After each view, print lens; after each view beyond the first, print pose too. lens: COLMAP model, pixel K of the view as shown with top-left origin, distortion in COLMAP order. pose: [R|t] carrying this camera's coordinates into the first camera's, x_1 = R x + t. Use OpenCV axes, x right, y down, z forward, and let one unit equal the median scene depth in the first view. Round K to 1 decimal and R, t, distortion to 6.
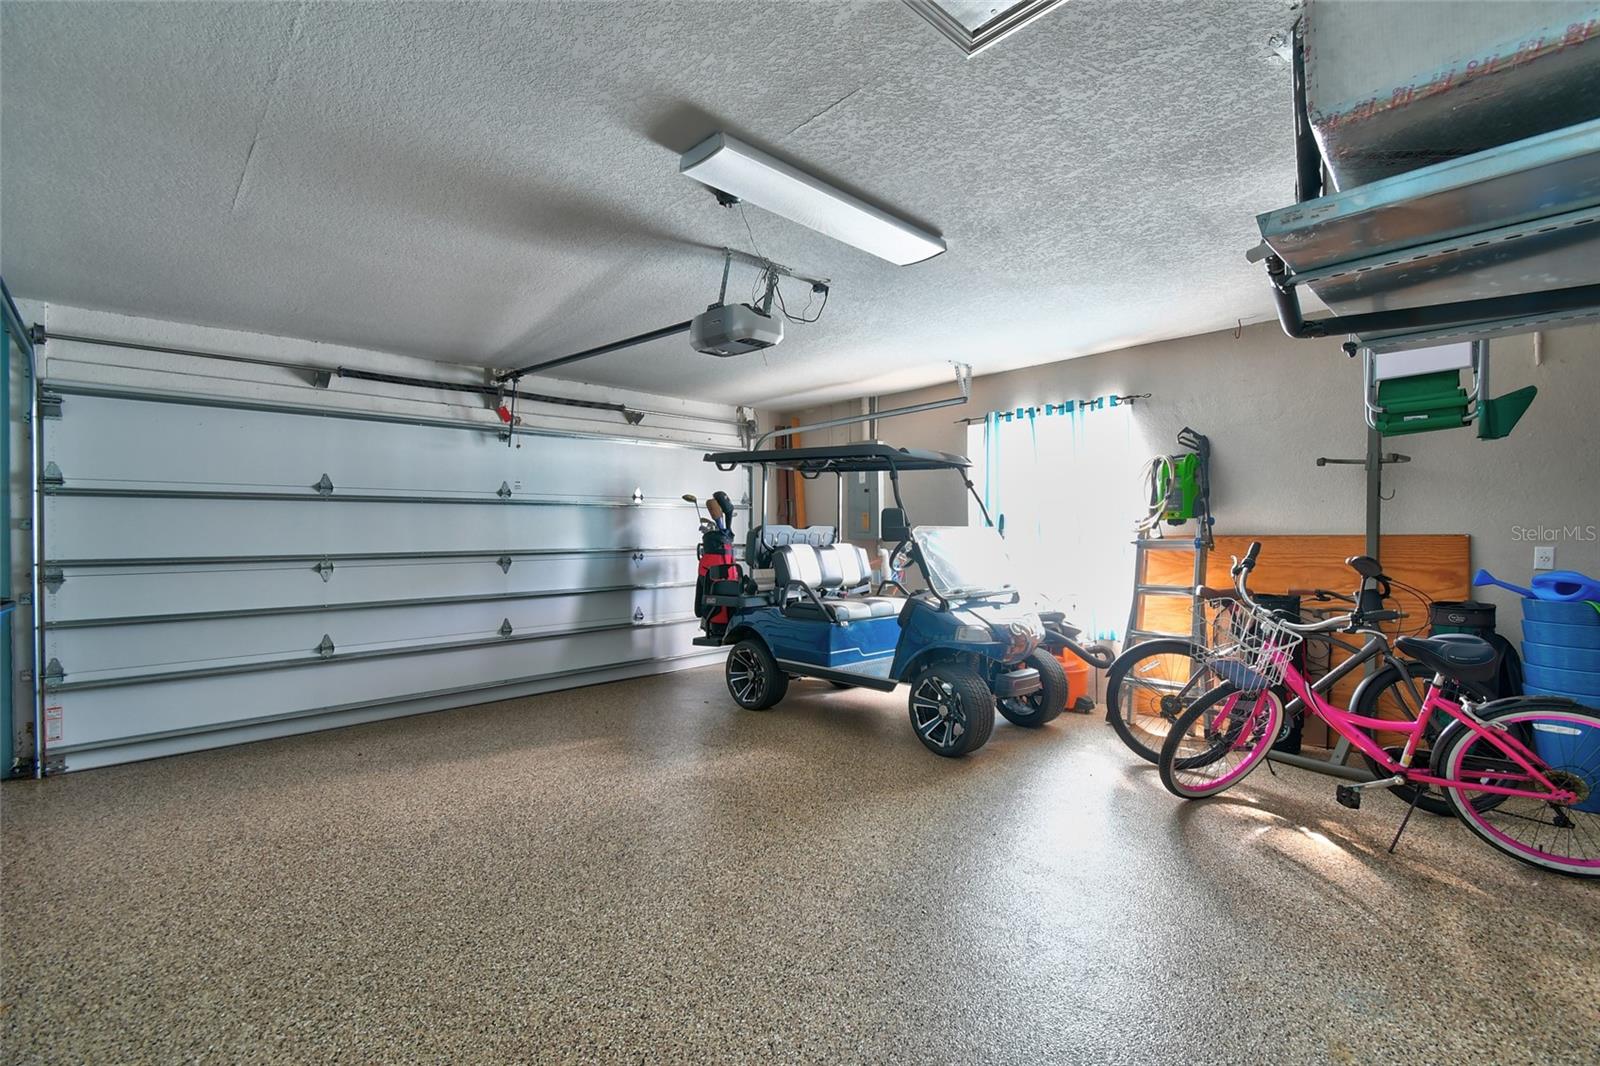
lens RADIAL K [[703.0, 0, 801.7], [0, 703.0, 532.7], [0, 0, 1]] dist [0.004576, -0.002263]
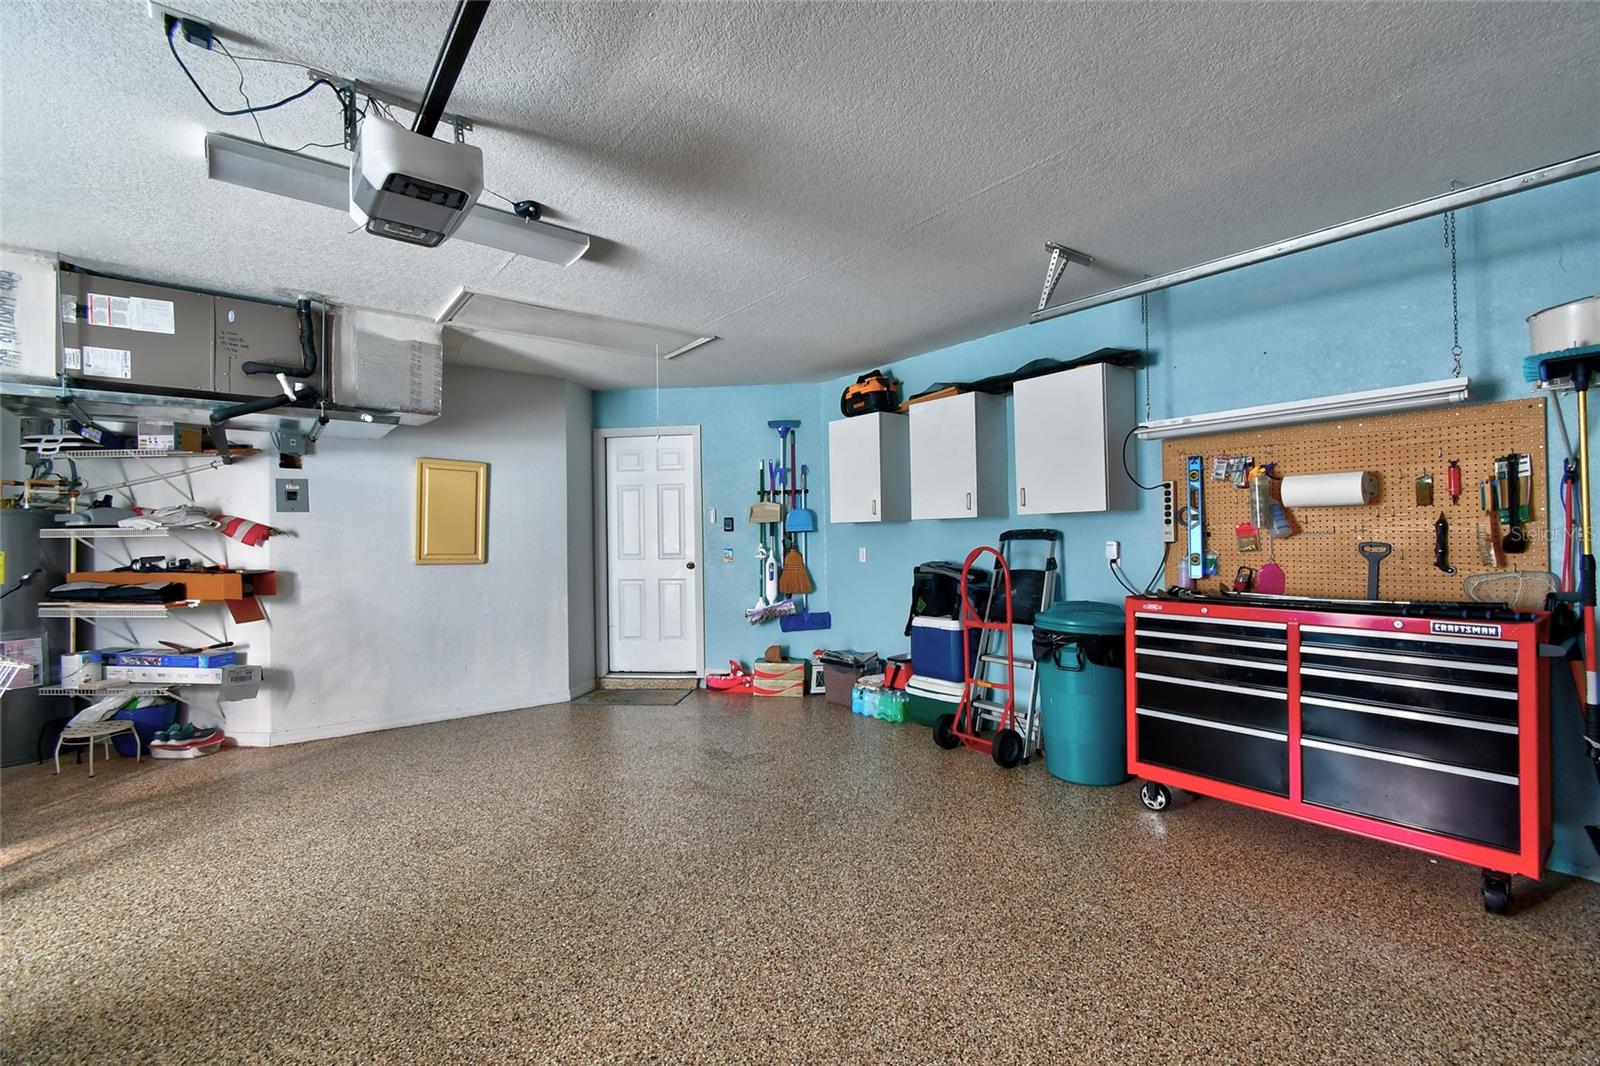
lens RADIAL K [[703.0, 0, 798.3], [0, 703.0, 534.0], [0, 0, 1]] dist [0.004576, -0.002263]
pose [[-0.995540, 0.022676, 0.091570, -0.624913], [0.022144, 0.999732, -0.006812, 0.010095], [-0.091700, -0.004753, -0.995775, 2.137982]]
